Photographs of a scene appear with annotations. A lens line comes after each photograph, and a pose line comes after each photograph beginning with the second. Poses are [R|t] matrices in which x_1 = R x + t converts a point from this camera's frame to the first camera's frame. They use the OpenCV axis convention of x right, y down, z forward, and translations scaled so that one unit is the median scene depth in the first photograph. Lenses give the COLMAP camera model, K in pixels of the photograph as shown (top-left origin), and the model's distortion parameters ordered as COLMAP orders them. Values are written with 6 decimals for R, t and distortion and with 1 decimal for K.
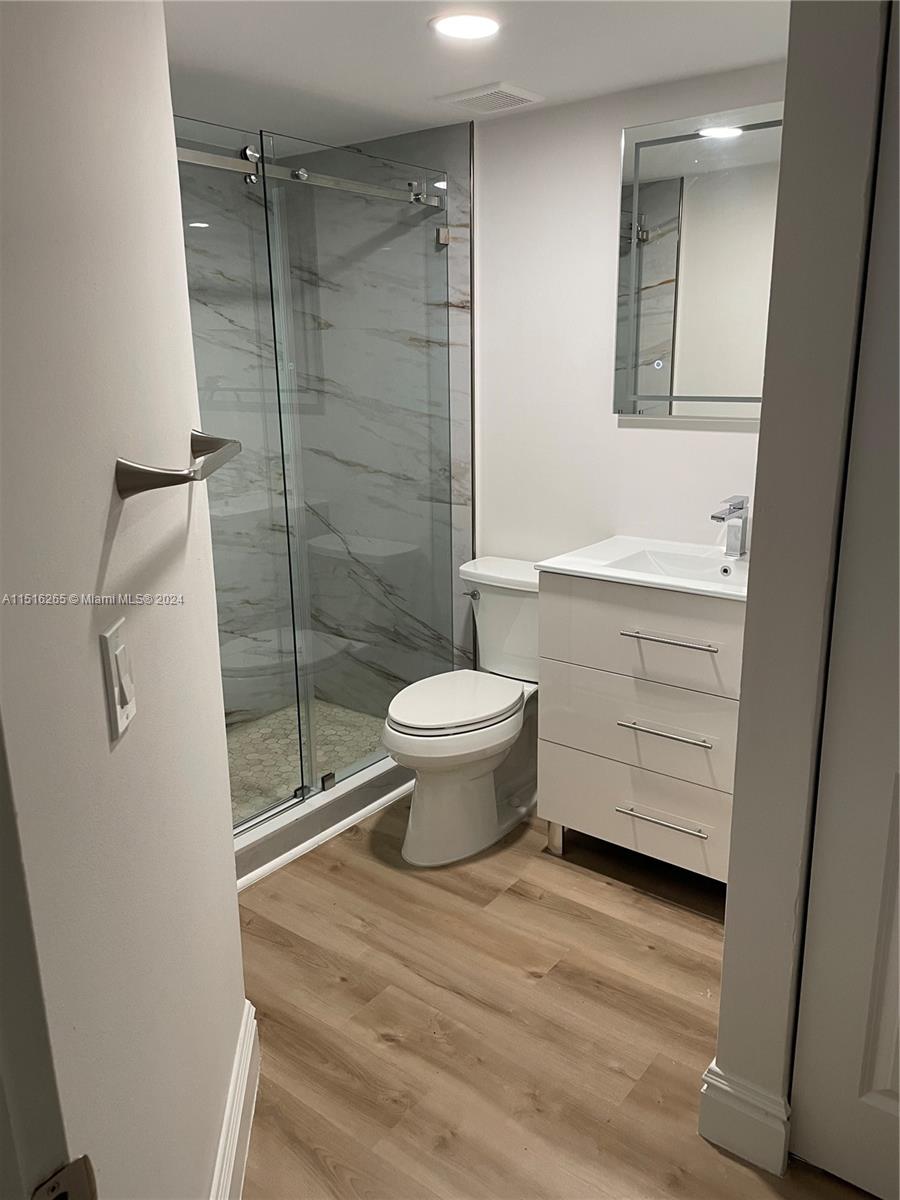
lens RADIAL K [[915.5, 0, 448.2], [0, 915.5, 574.2], [0, 0, 1]] dist [0.075921, -0.091002]
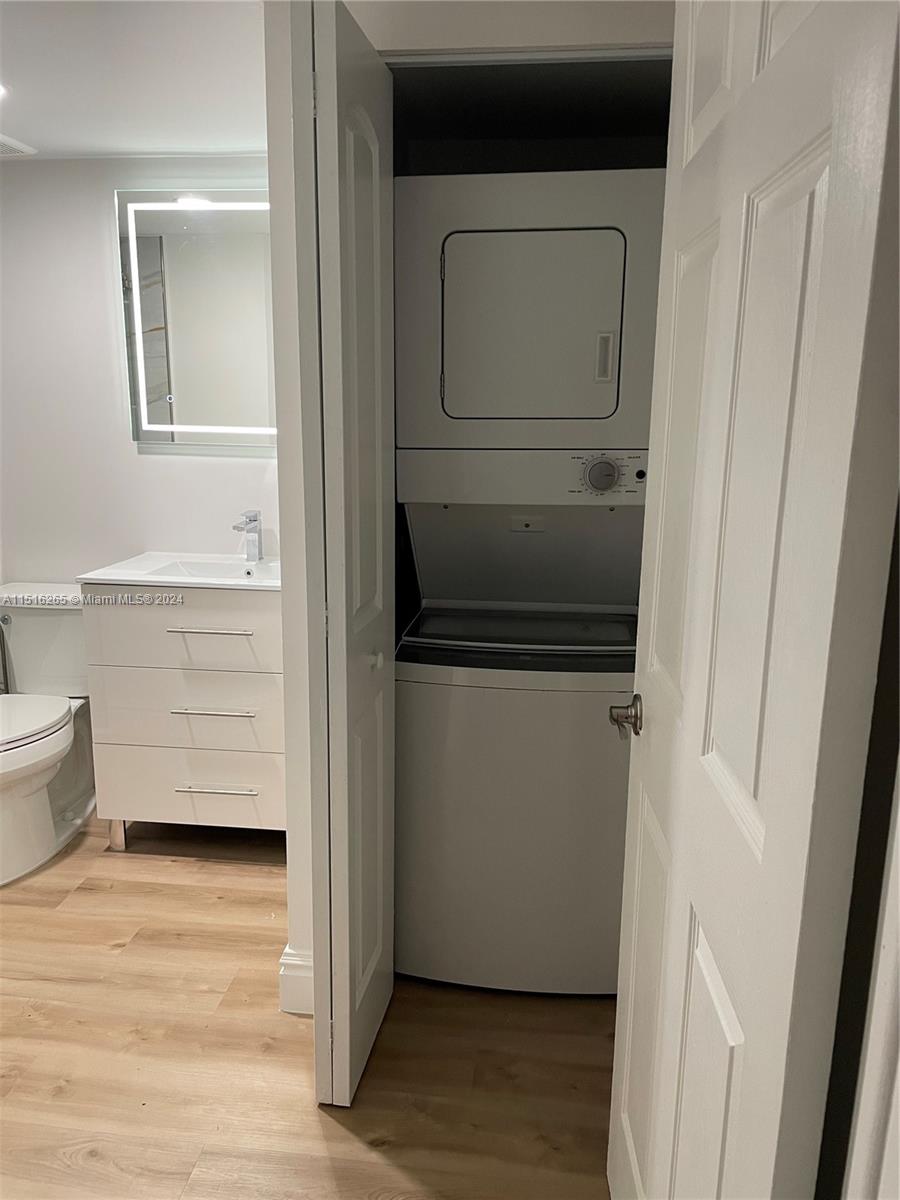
lens RADIAL K [[915.5, 0, 448.2], [0, 915.5, 574.2], [0, 0, 1]] dist [0.075921, -0.091002]
pose [[0.855761, -0.076754, 0.511646, -0.087297], [0.104843, 0.994143, -0.026221, 0.059826], [-0.506637, 0.076082, 0.858796, -0.145491]]
